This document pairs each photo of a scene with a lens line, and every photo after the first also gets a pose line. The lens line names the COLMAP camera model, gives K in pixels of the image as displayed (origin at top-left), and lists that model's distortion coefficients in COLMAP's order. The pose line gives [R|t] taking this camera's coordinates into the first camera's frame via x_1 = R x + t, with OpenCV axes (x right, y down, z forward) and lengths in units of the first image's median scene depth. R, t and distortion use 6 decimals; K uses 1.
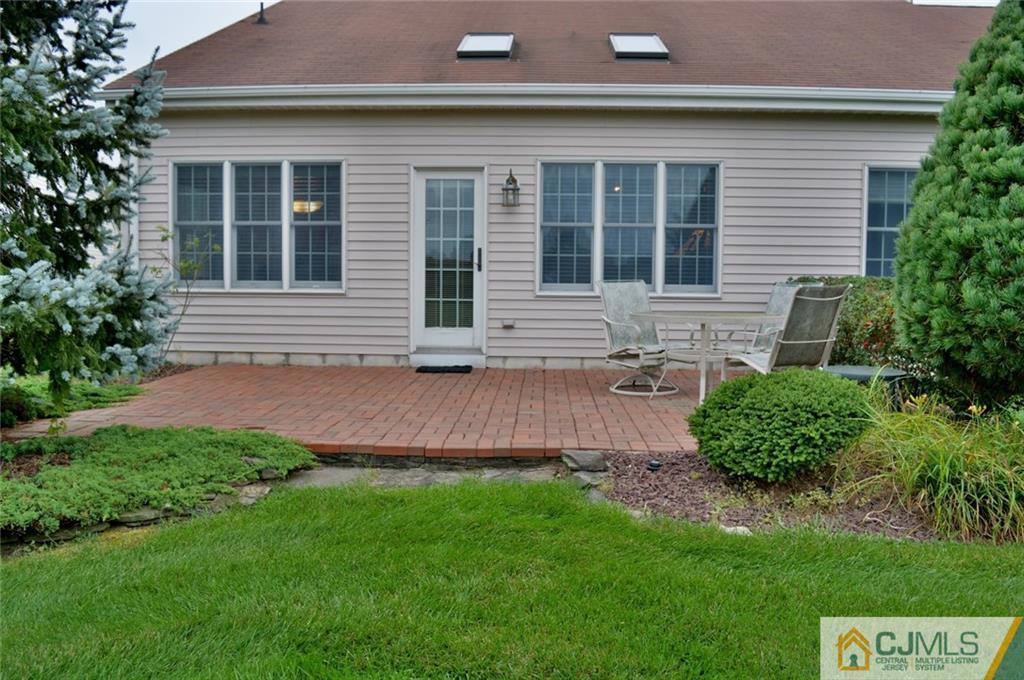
lens RADIAL K [[829.8, 0, 512.0], [0, 829.8, 340.0], [0, 0, 1]] dist [-0.054759, -0.003069]
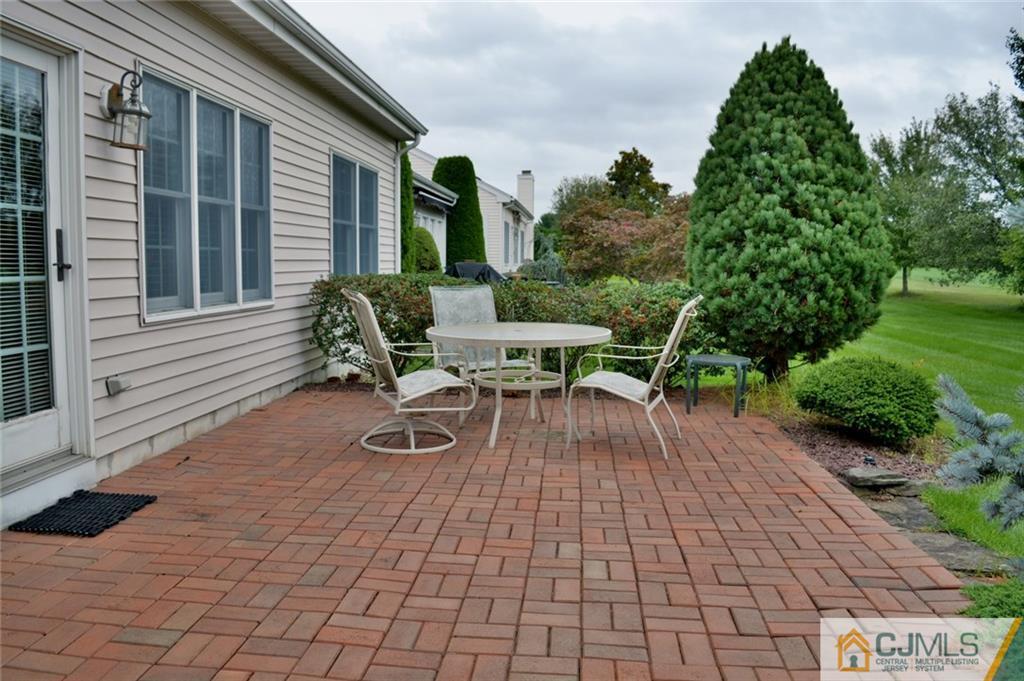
lens RADIAL K [[829.8, 0, 512.0], [0, 829.8, 340.5], [0, 0, 1]] dist [-0.054759, -0.003069]
pose [[0.049357, -0.105605, 0.993183, -0.470234], [0.068277, 0.992425, 0.102131, -0.079161], [-0.996445, 0.062771, 0.056193, 0.734660]]
